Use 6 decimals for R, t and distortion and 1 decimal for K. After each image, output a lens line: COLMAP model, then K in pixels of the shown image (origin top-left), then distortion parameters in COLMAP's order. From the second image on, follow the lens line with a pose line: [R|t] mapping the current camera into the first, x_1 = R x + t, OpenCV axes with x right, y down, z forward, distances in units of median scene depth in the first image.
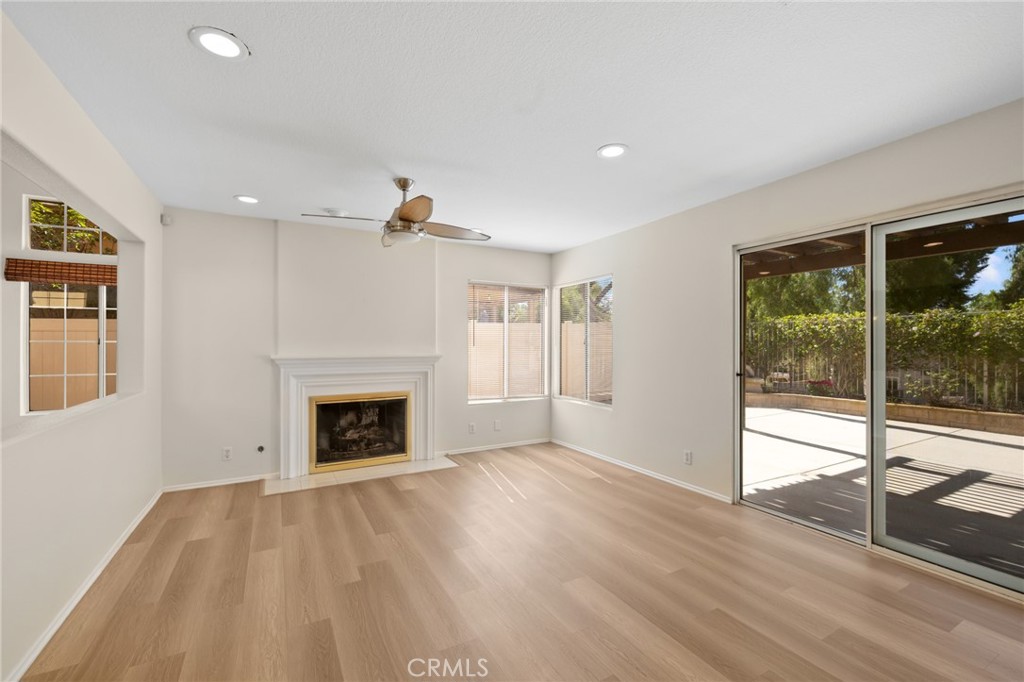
lens RADIAL K [[429.3, 0, 512.9], [0, 429.3, 343.7], [0, 0, 1]] dist [-0.001304, -0.000194]
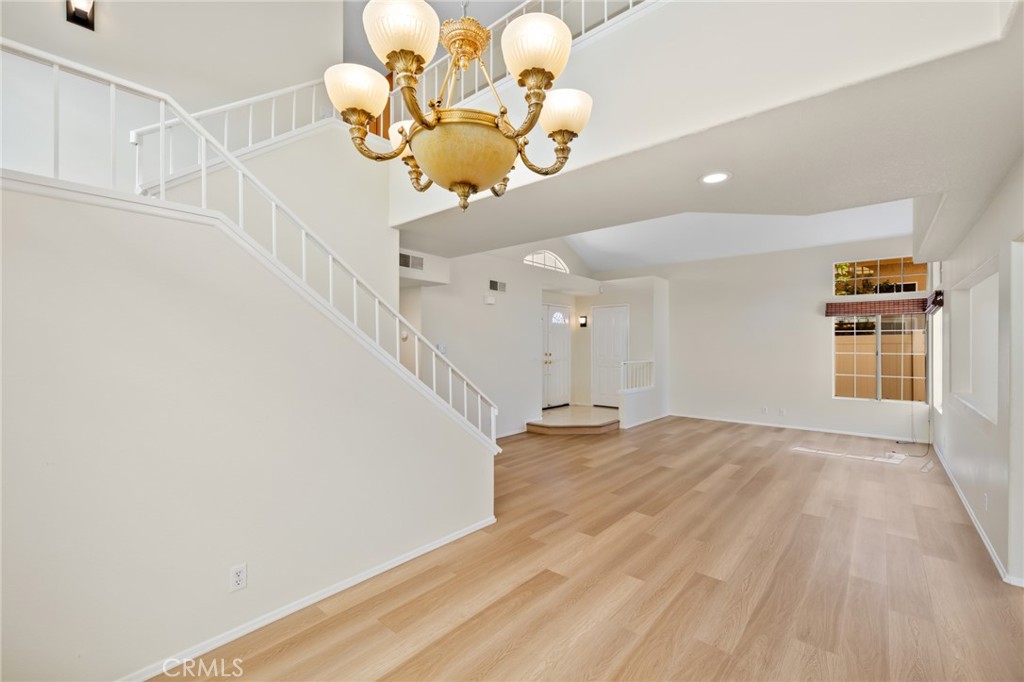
lens RADIAL K [[429.3, 0, 516.0], [0, 429.3, 342.1], [0, 0, 1]] dist [-0.001304, -0.000194]
pose [[0.350827, -0.005725, -0.936423, -0.041205], [-0.002152, 0.999974, -0.006920, -0.033881], [0.936438, 0.004443, 0.350806, -0.725112]]
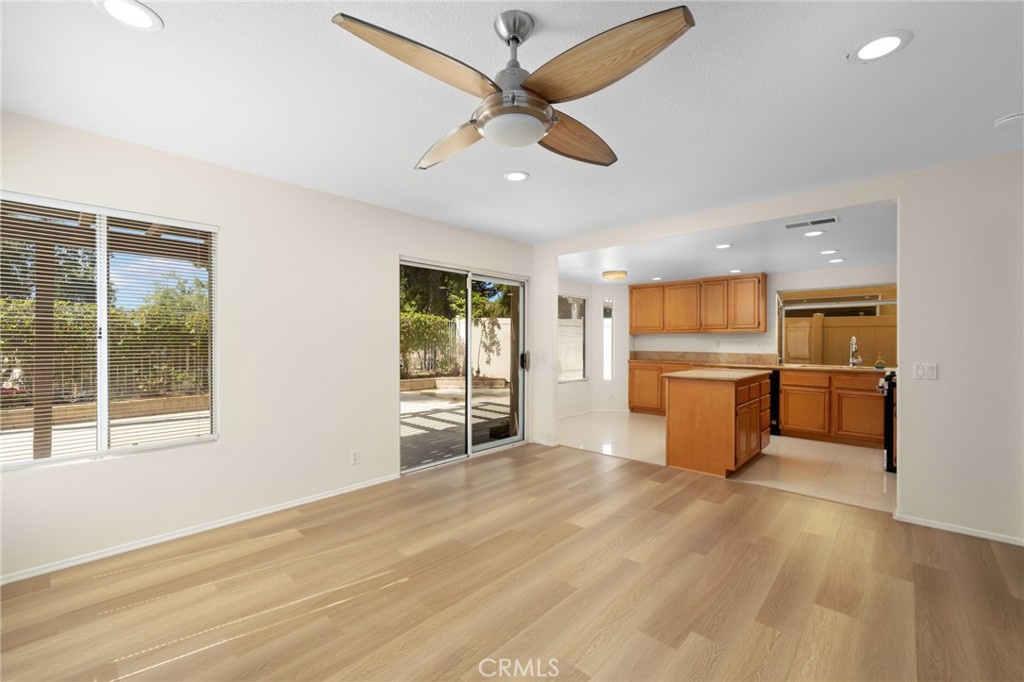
lens RADIAL K [[429.3, 0, 518.0], [0, 429.3, 340.2], [0, 0, 1]] dist [-0.001304, -0.000194]
pose [[-0.329405, 0.001800, 0.944187, -0.551281], [-0.005976, 0.999974, -0.003991, 0.003955], [-0.944170, -0.006957, -0.329385, 0.862127]]
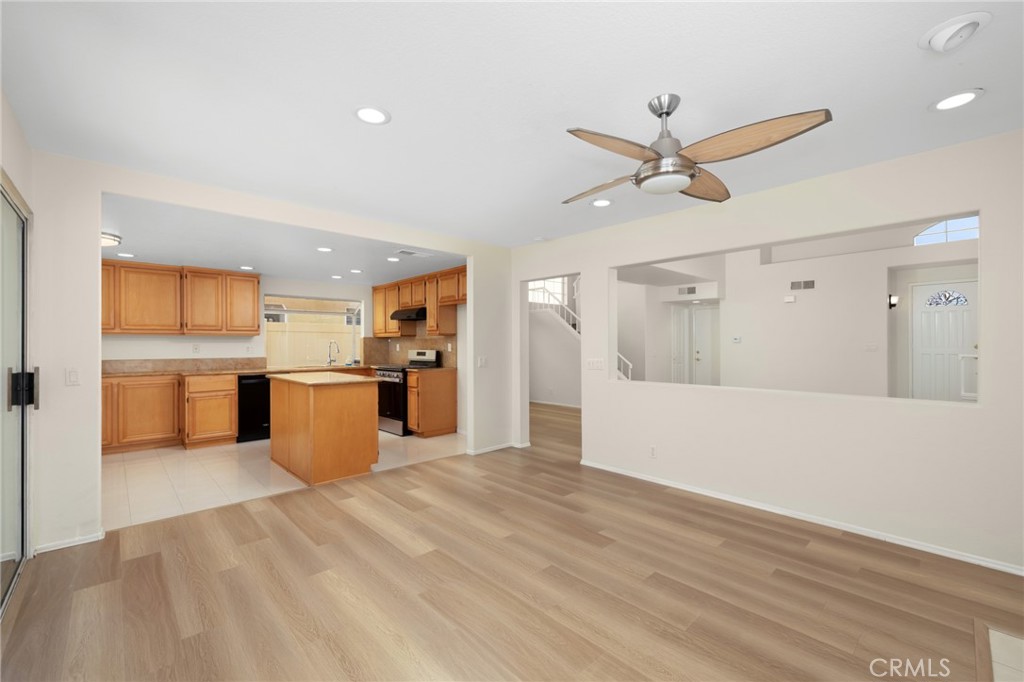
lens RADIAL K [[429.3, 0, 514.5], [0, 429.3, 341.9], [0, 0, 1]] dist [-0.001304, -0.000194]
pose [[-0.967588, 0.002216, -0.252523, 0.107779], [0.003967, 0.999972, -0.006422, 0.000225], [0.252502, -0.007216, -0.967570, 1.175217]]
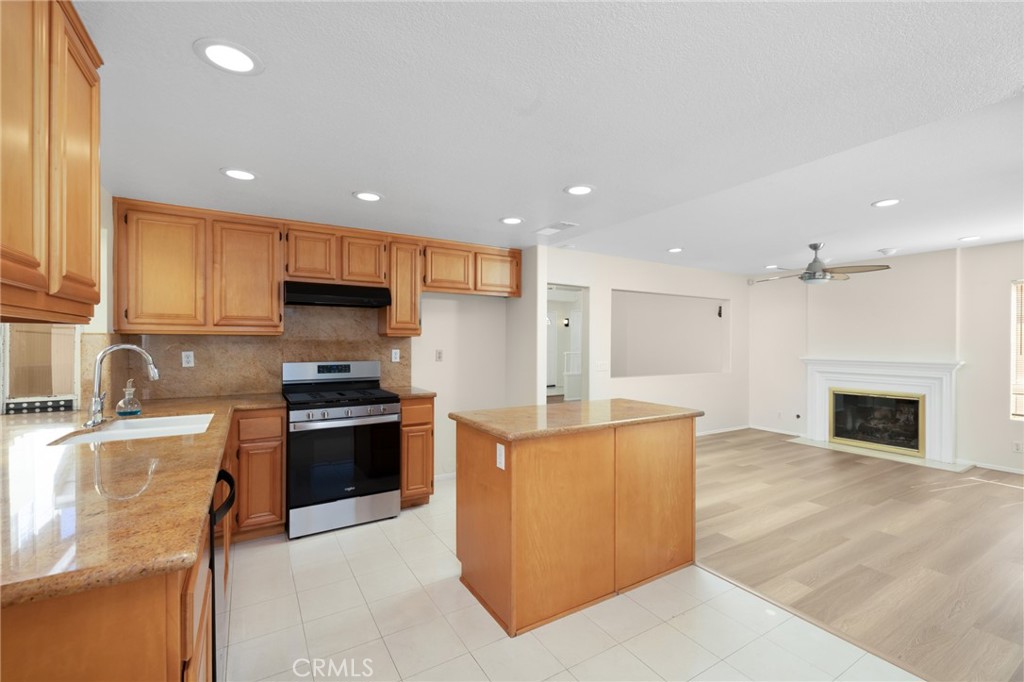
lens RADIAL K [[429.3, 0, 517.5], [0, 429.3, 343.3], [0, 0, 1]] dist [-0.001304, -0.000194]
pose [[0.037734, -0.000002, -0.999288, 0.904740], [-0.002139, 0.999998, -0.000083, -0.018977], [0.999286, 0.002140, 0.037734, -0.082690]]
